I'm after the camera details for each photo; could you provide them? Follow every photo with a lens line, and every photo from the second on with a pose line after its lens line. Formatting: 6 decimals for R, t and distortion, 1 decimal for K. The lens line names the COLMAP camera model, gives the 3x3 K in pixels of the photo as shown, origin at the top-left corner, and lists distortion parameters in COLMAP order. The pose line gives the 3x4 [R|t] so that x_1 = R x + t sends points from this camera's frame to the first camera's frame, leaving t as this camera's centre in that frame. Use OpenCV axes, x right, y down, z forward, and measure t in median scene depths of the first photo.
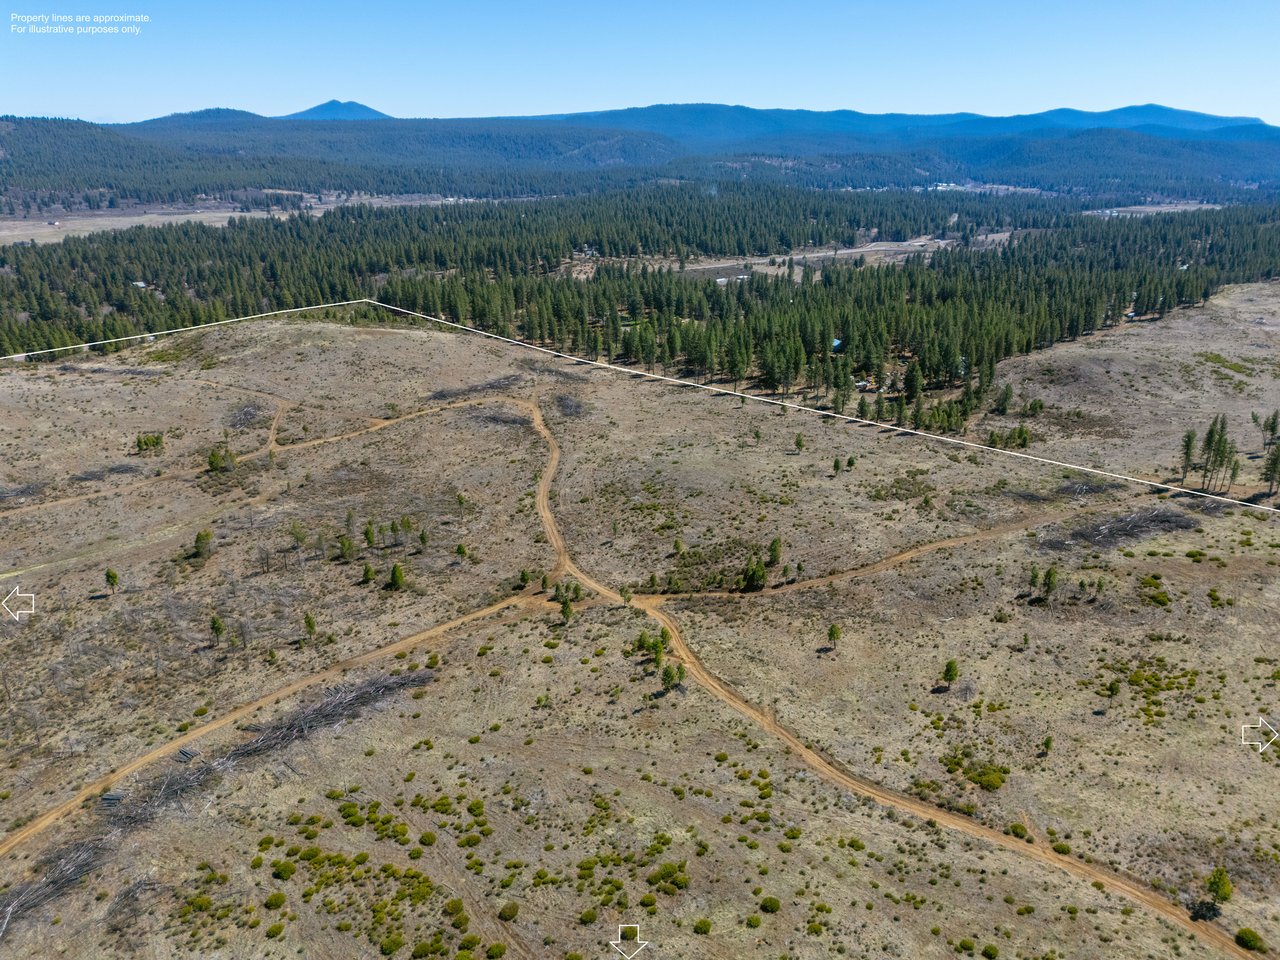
lens RADIAL K [[940.7, 0, 630.8], [0, 940.7, 472.6], [0, 0, 1]] dist [0.052618, -0.042850]
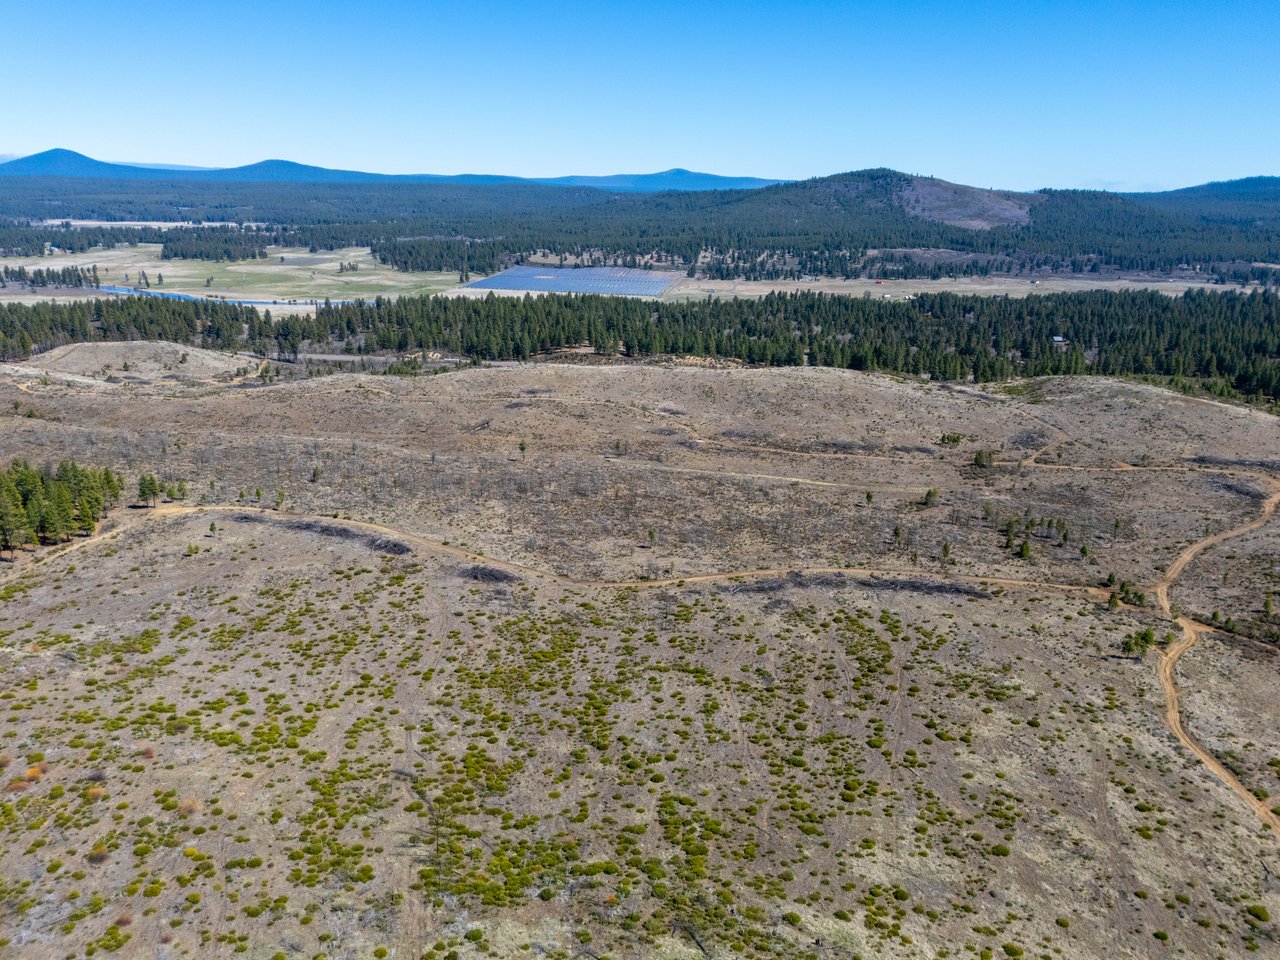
lens RADIAL K [[940.7, 0, 634.6], [0, 940.7, 476.5], [0, 0, 1]] dist [0.052618, -0.042850]
pose [[0.571483, 0.240679, -0.784526, 0.346799], [-0.284762, 0.954780, 0.085477, 0.035134], [0.769622, 0.174554, 0.614177, -0.233226]]
